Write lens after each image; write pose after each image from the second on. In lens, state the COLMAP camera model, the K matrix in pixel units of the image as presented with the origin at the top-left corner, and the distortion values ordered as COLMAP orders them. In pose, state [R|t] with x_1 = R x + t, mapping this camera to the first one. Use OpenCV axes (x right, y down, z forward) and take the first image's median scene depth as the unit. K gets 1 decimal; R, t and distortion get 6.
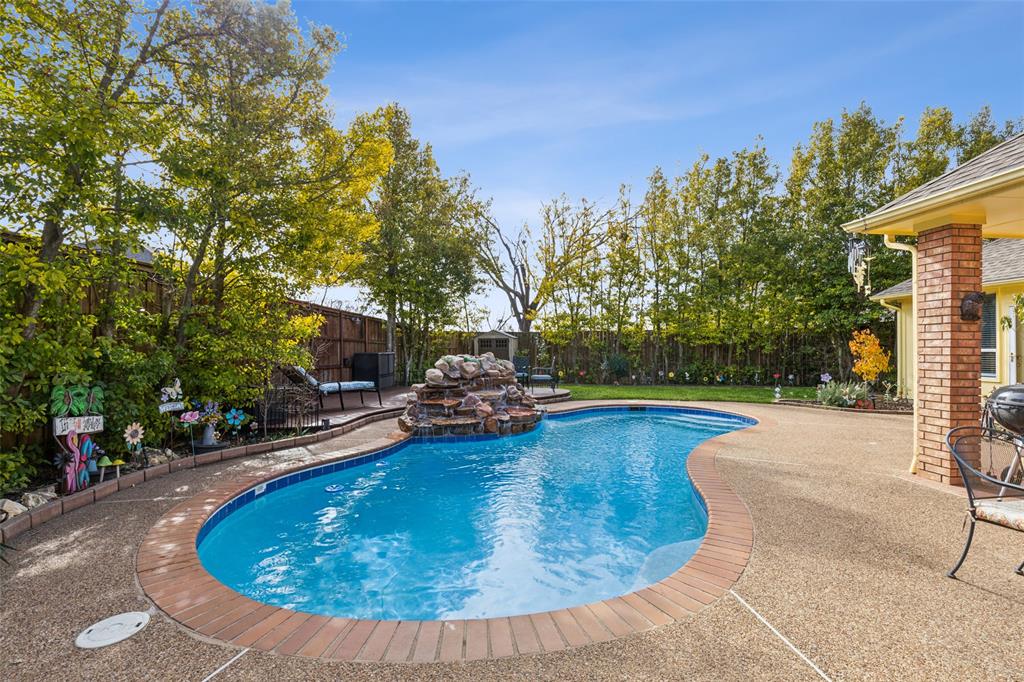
lens RADIAL K [[464.9, 0, 512.5], [0, 464.9, 344.4], [0, 0, 1]] dist [0.009643, -0.000800]
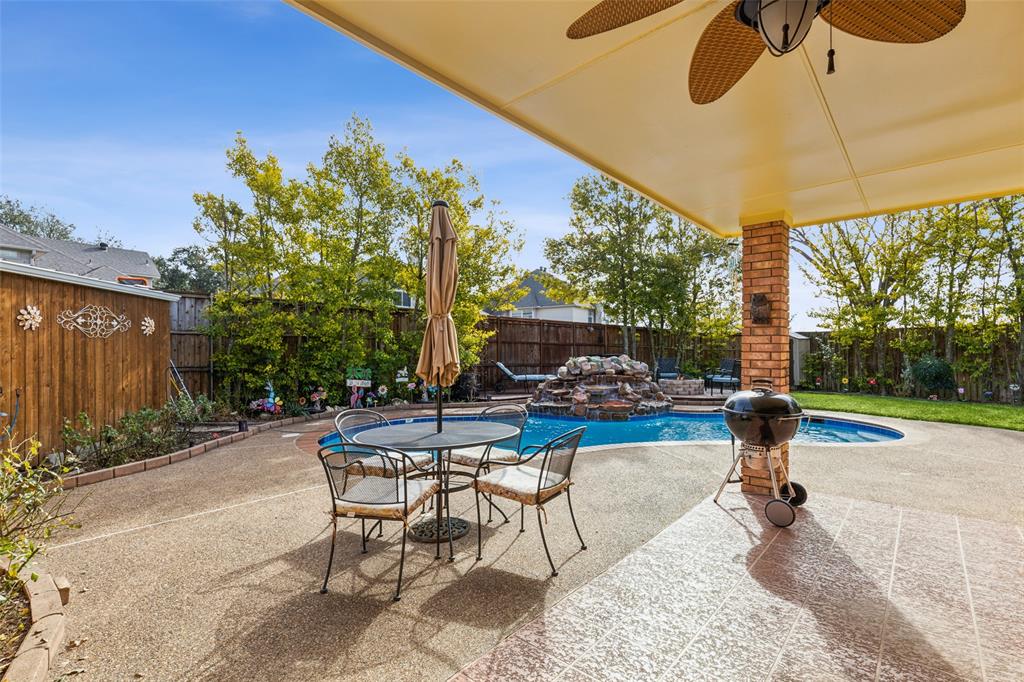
lens RADIAL K [[464.9, 0, 513.8], [0, 464.9, 347.7], [0, 0, 1]] dist [0.009643, -0.000800]
pose [[0.663381, -0.005638, -0.748260, 1.265712], [0.008600, 0.999963, 0.000090, -0.006382], [0.748232, -0.006495, 0.663405, -0.011360]]
